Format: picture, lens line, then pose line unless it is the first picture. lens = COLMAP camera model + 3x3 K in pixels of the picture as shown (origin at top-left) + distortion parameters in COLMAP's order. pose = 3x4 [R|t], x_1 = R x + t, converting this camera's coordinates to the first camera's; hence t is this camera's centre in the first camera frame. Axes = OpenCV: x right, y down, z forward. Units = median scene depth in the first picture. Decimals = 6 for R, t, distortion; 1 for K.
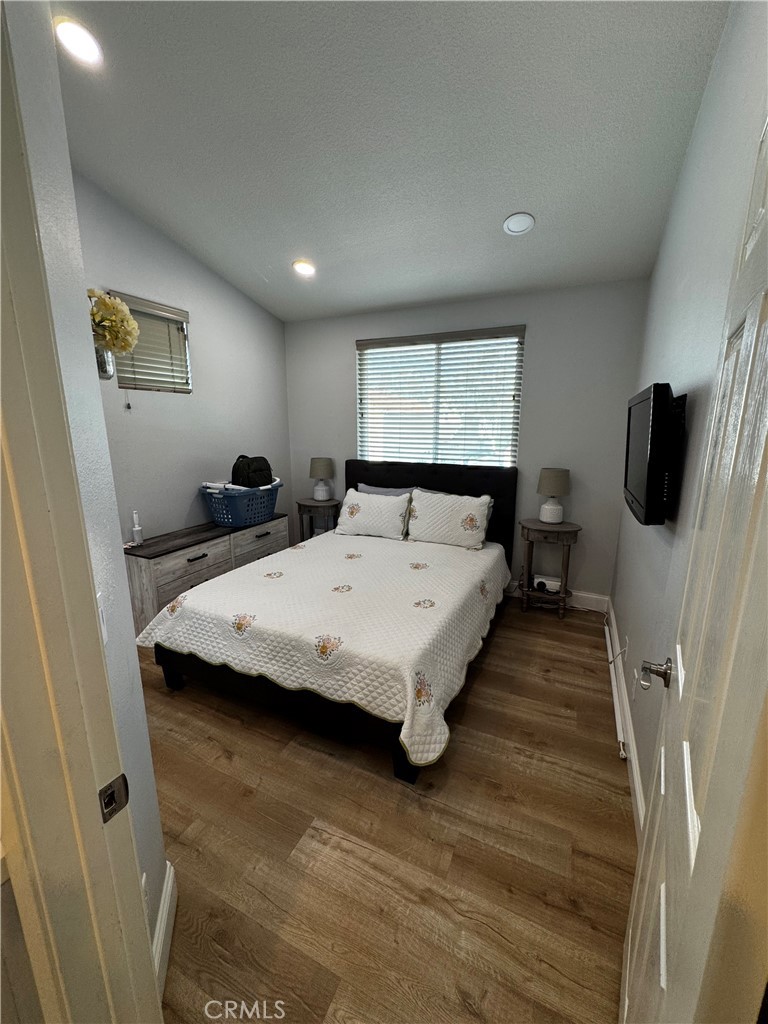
lens RADIAL K [[408.6, 0, 386.5], [0, 408.6, 511.8], [0, 0, 1]] dist [-0.004663, 0.000553]
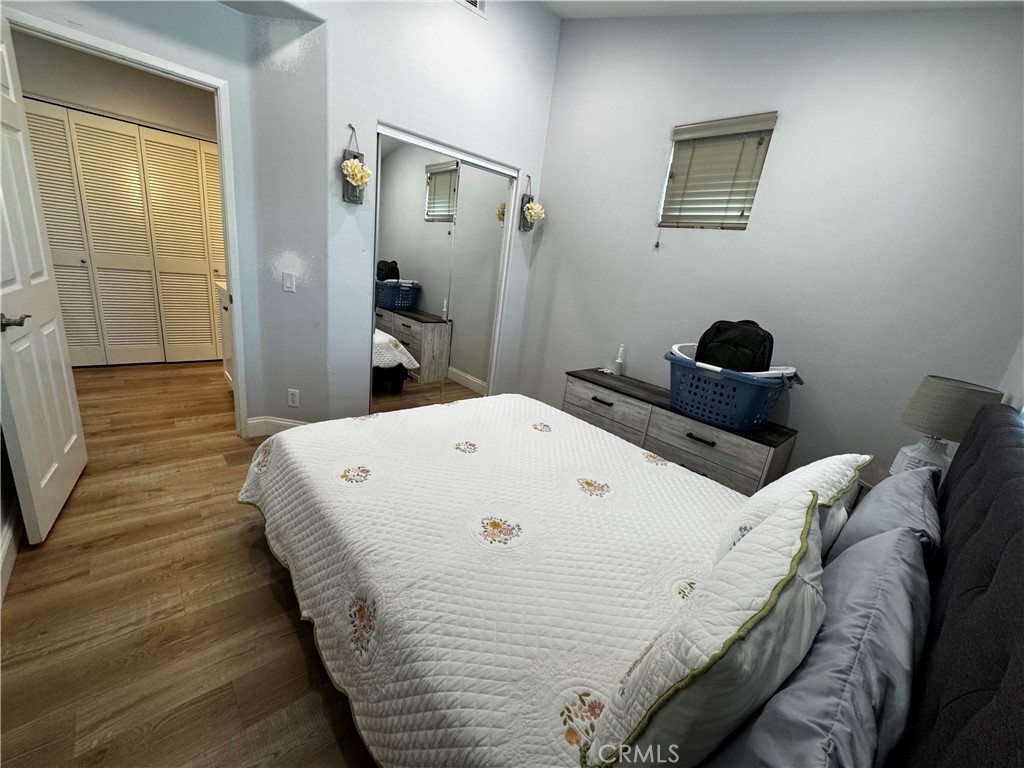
lens RADIAL K [[408.6, 0, 510.5], [0, 408.6, 383.4], [0, 0, 1]] dist [-0.004663, 0.000553]
pose [[-0.379324, 0.216450, -0.899591, 0.467919], [-0.315346, 0.883801, 0.345620, -0.187694], [0.869868, 0.414784, -0.266990, 1.075803]]
